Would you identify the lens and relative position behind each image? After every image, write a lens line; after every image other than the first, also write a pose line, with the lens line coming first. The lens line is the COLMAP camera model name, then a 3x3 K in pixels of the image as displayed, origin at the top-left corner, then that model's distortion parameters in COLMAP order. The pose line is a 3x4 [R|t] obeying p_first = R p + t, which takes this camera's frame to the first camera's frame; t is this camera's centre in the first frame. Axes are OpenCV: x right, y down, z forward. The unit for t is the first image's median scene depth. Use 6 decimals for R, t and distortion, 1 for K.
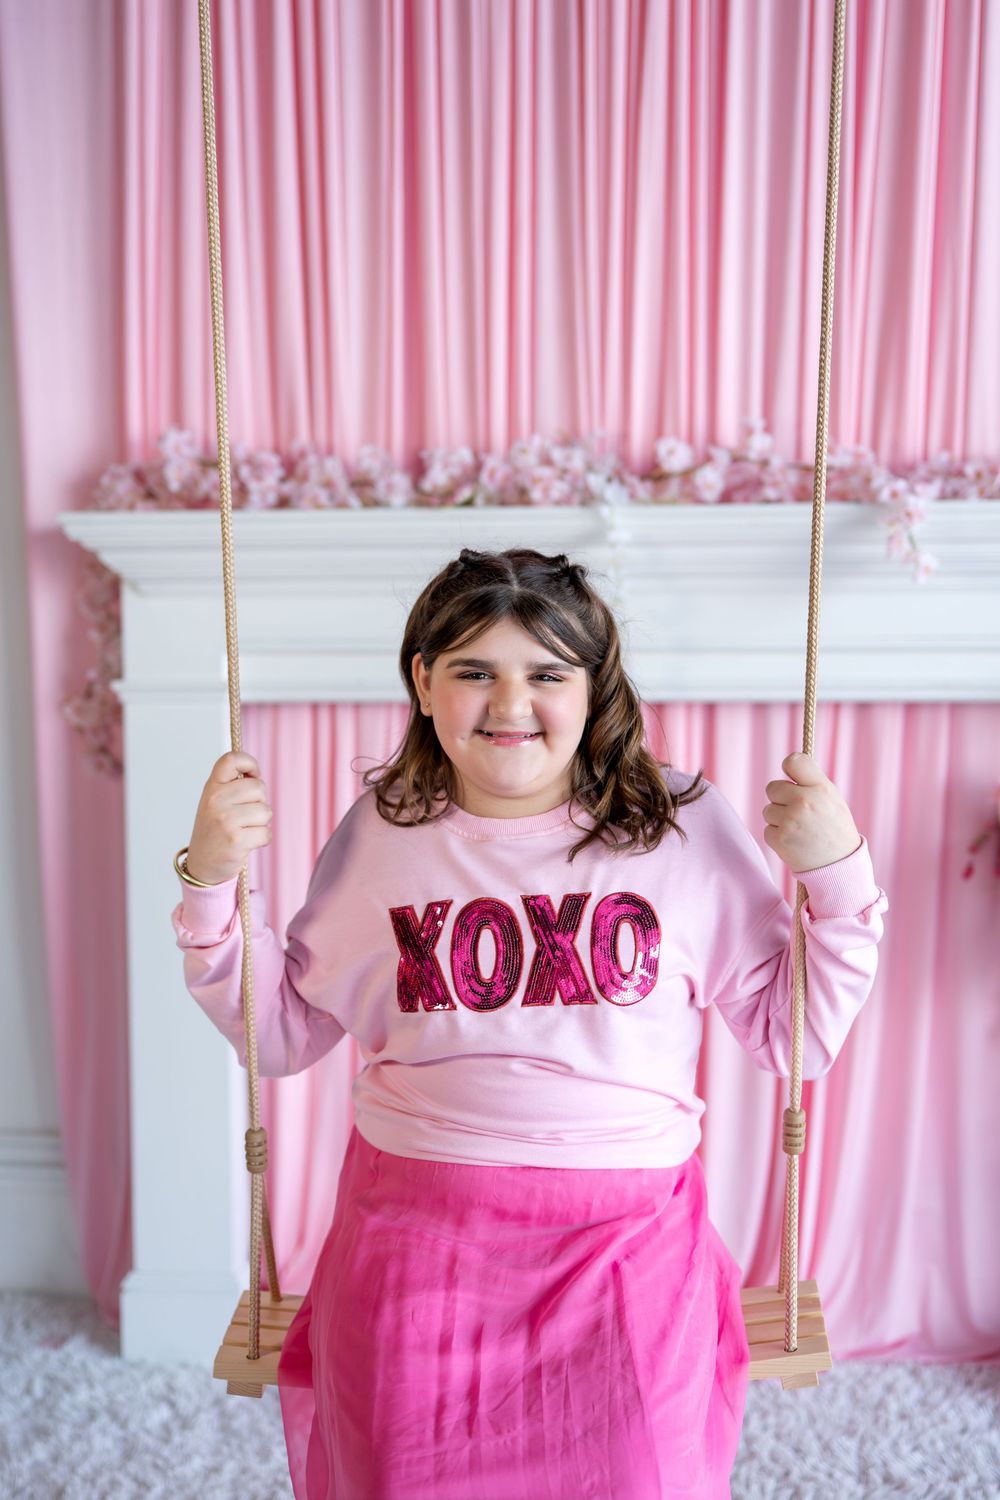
lens RADIAL K [[2131.9, 0, 528.6], [0, 2131.9, 769.0], [0, 0, 1]] dist [0.001250, 0.014776]
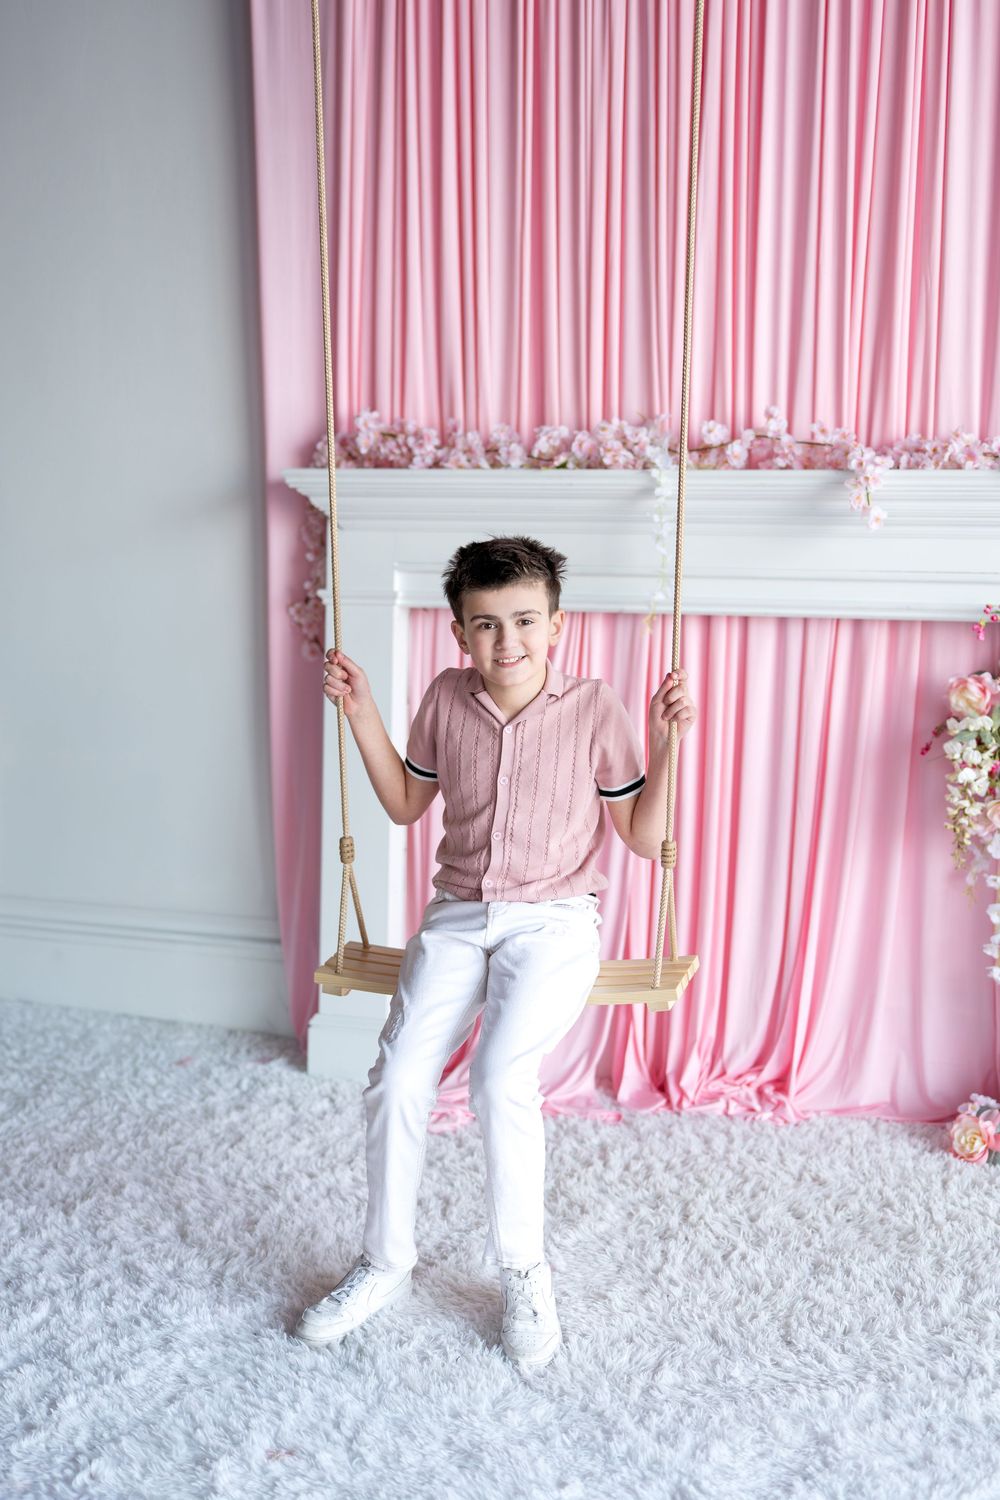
lens RADIAL K [[2102.8, 0, 492.4], [0, 2102.8, 755.7], [0, 0, 1]] dist [-0.004213, -0.086482]
pose [[0.977263, 0.044678, -0.207272, 0.217669], [-0.043628, 0.999001, 0.009635, 0.052180], [0.207495, -0.000373, 0.978236, -0.345431]]
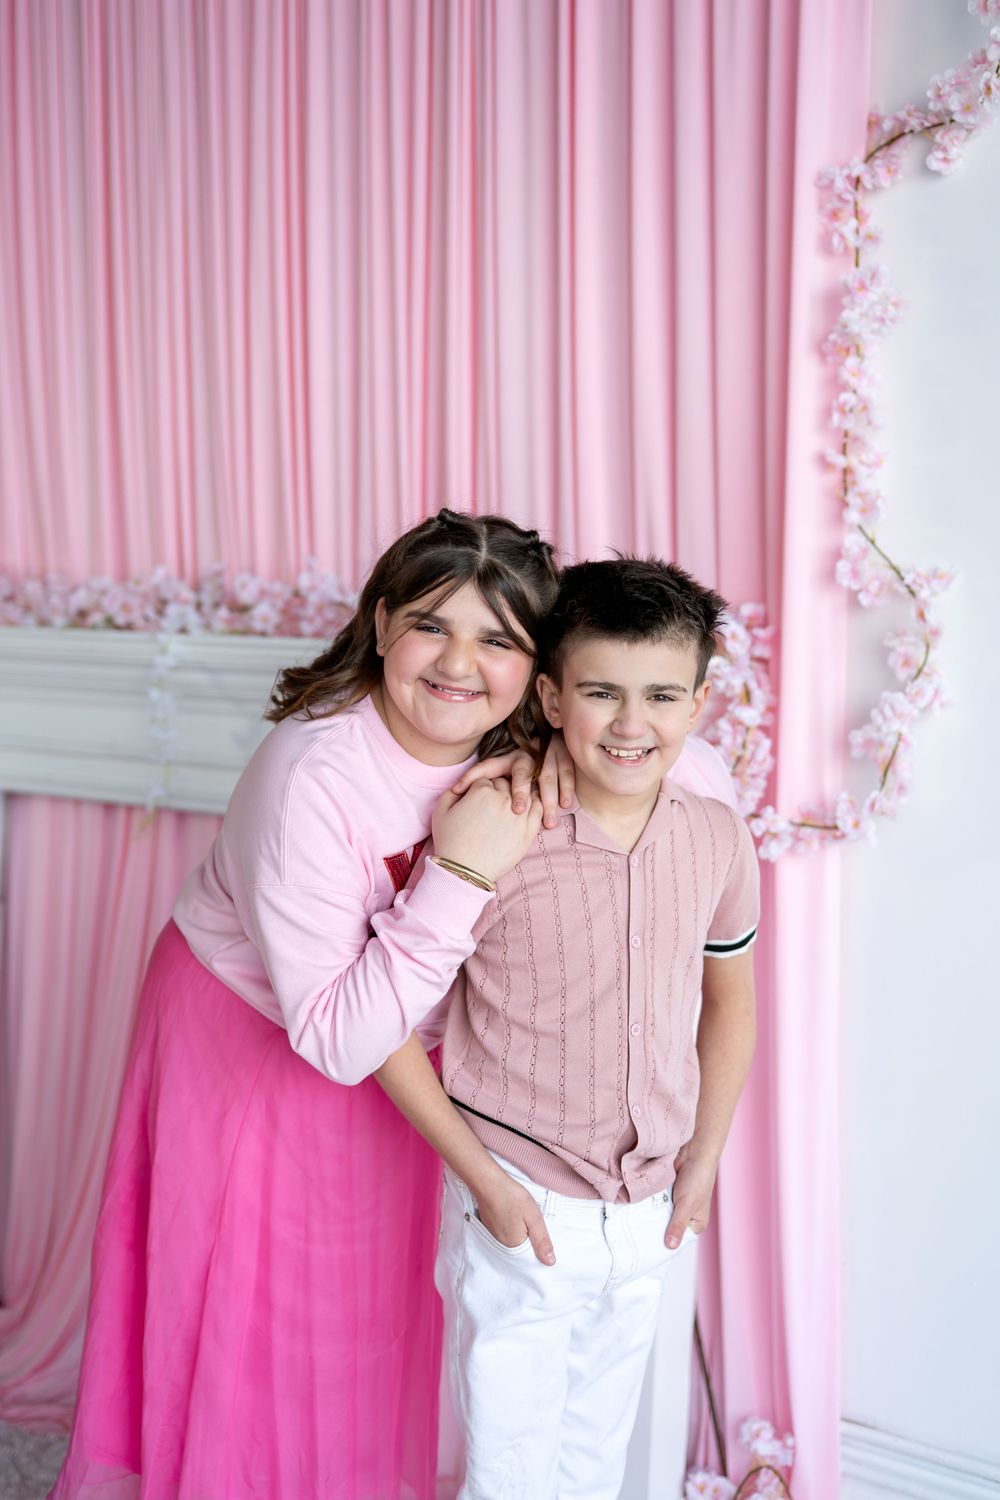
lens RADIAL K [[2088.1, 0, 497.0], [0, 2088.1, 760.1], [0, 0, 1]] dist [0.005303, -0.015701]
pose [[0.862245, 0.071623, -0.501402, 0.709022], [-0.099728, 0.994579, -0.029429, -0.042668], [0.496577, 0.075379, 0.864714, 0.156861]]
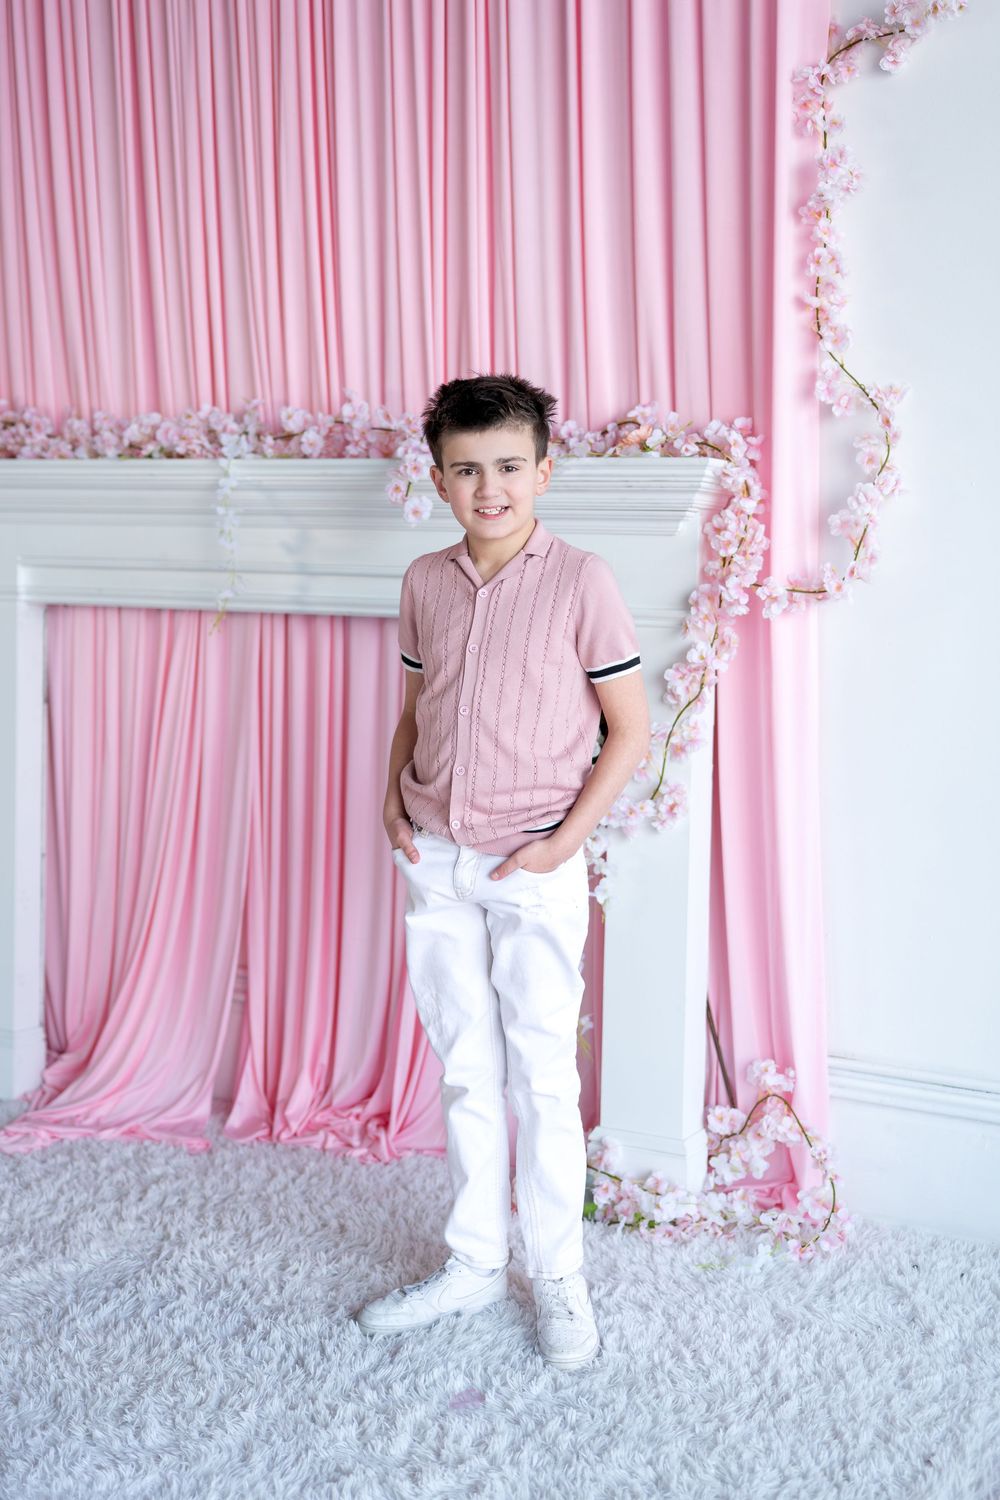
lens RADIAL K [[2115.0, 0, 503.0], [0, 2115.0, 734.5], [0, 0, 1]] dist [0.009160, -0.020245]
pose [[0.928804, 0.058853, -0.365868, 0.656735], [-0.056527, 0.998255, 0.017077, 0.012108], [0.366234, 0.004821, 0.930510, -0.130021]]
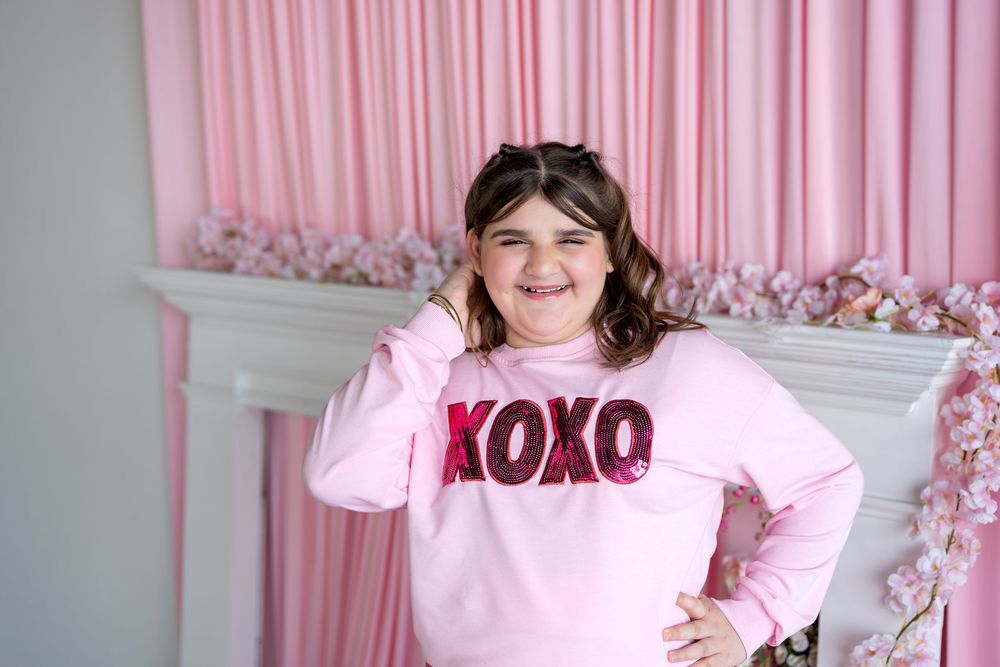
lens RADIAL K [[1402.9, 0, 483.2], [0, 1402.9, 330.4], [0, 0, 1]] dist [0.000867, 0.016753]
pose [[0.850311, 0.084299, -0.519485, 0.485676], [-0.080317, 0.996311, 0.030209, -0.125849], [0.520115, 0.016036, 0.853946, 0.312064]]
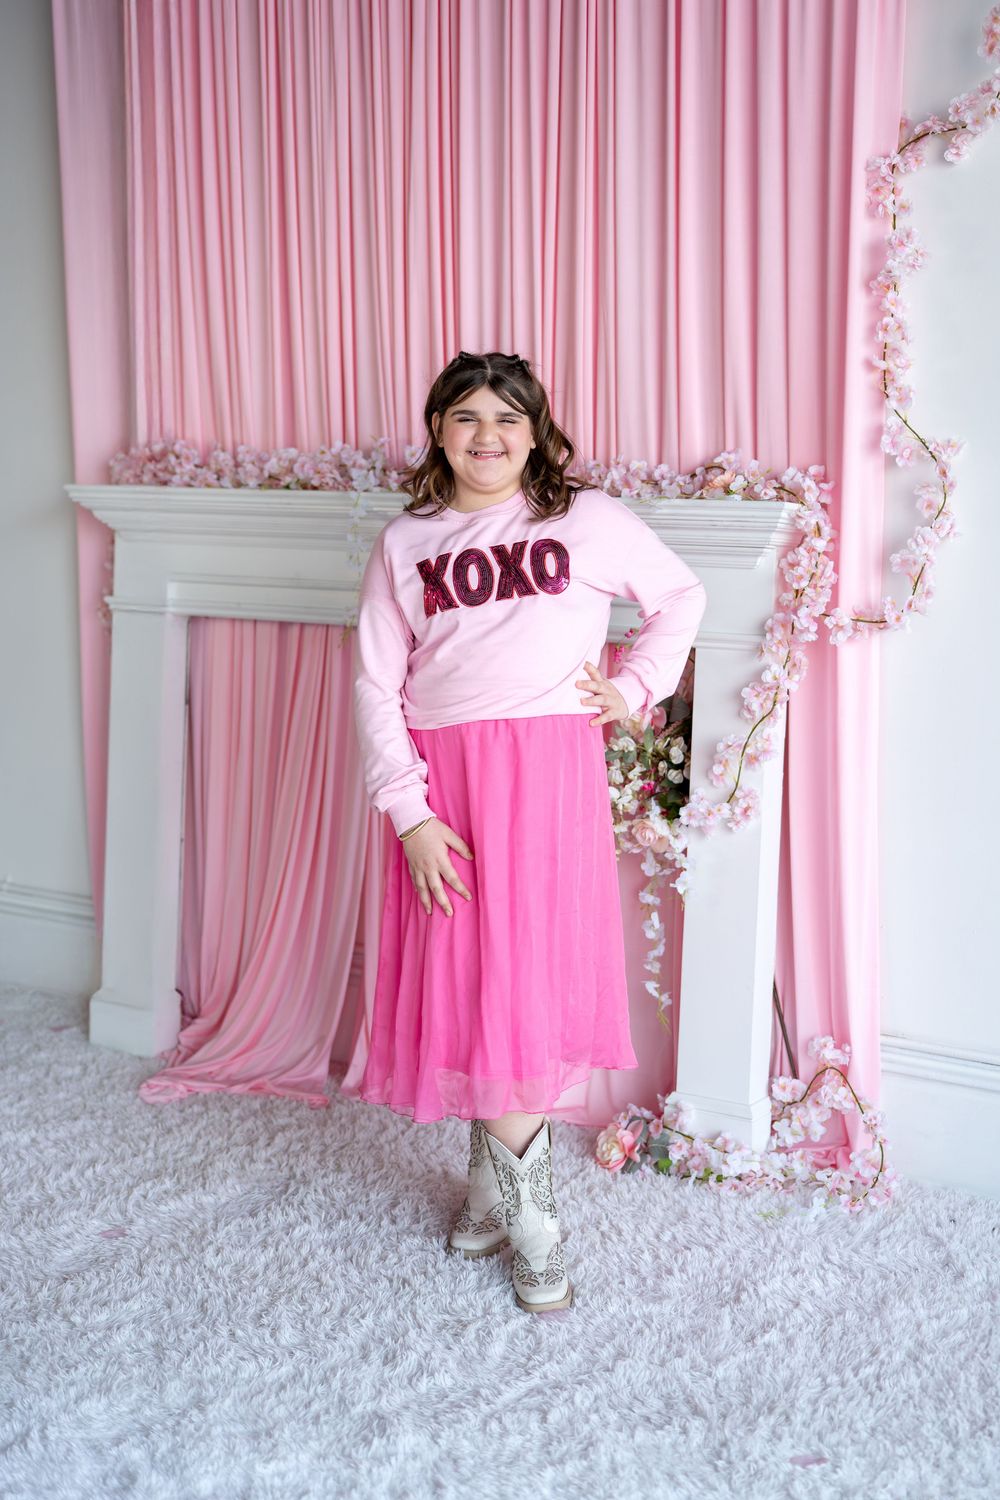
lens RADIAL K [[2118.3, 0, 501.2], [0, 2118.3, 752.5], [0, 0, 1]] dist [-0.004167, 0.027689]
pose [[0.910527, 0.081951, -0.405248, 0.710816], [-0.076433, 0.996629, 0.029809, 0.003615], [0.406324, 0.003832, 0.913721, -0.274636]]
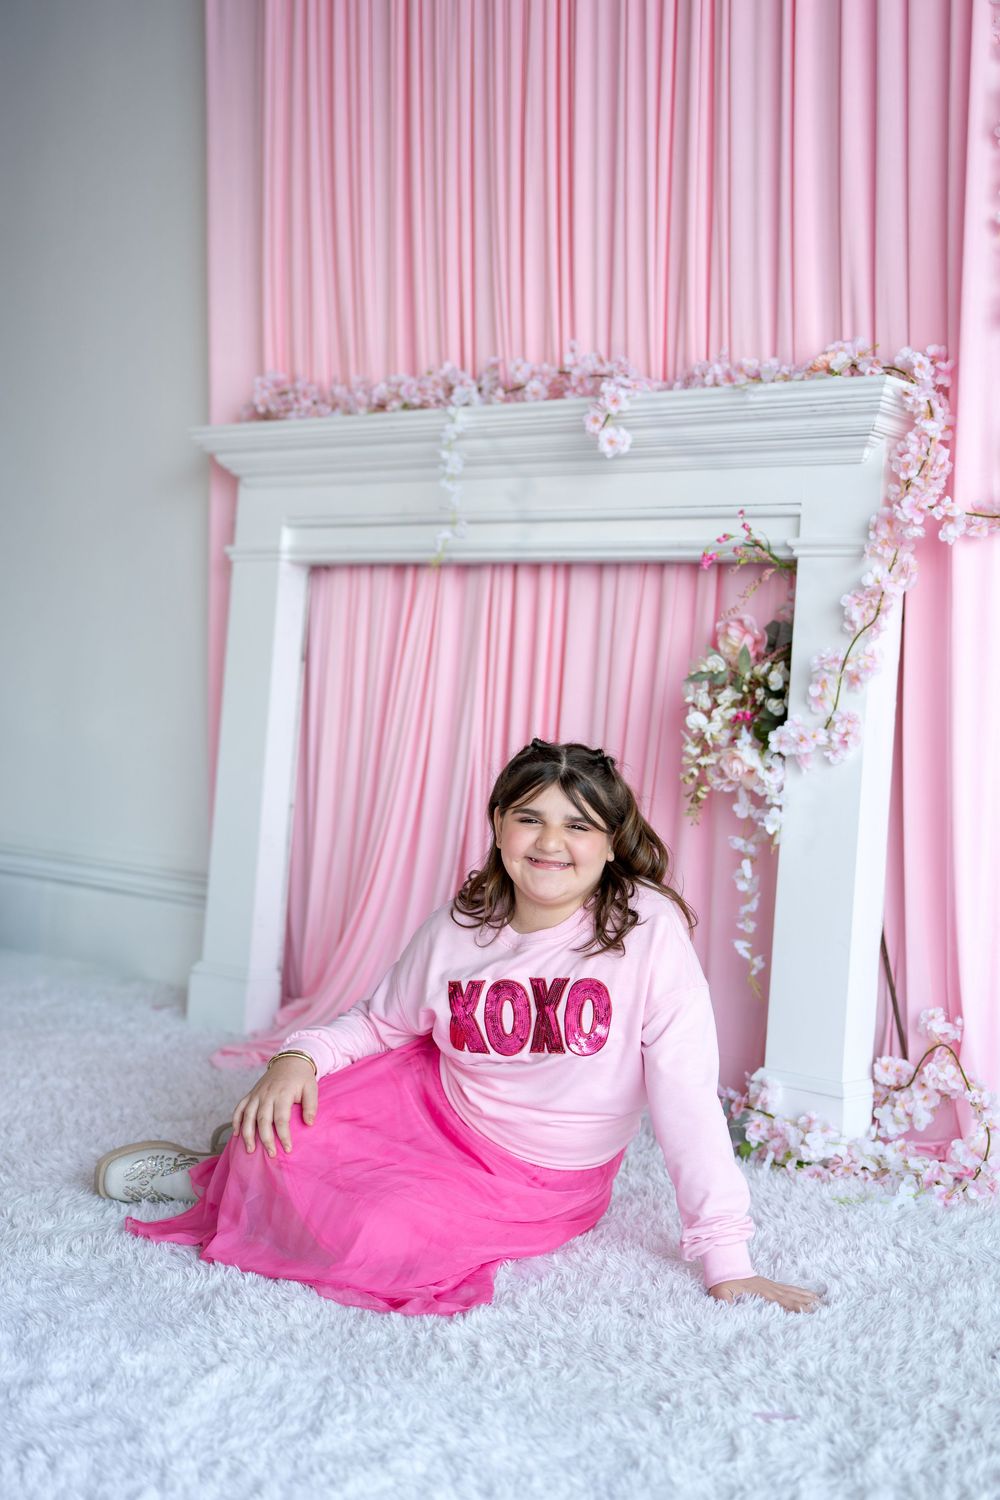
lens RADIAL K [[2124.6, 0, 471.8], [0, 2124.6, 760.6], [0, 0, 1]] dist [-0.004564, 0.038854]
pose [[0.805937, 0.070739, -0.587760, 0.832750], [-0.118857, 0.991954, -0.043591, 0.153040], [0.579947, 0.104990, 0.807860, -0.057201]]
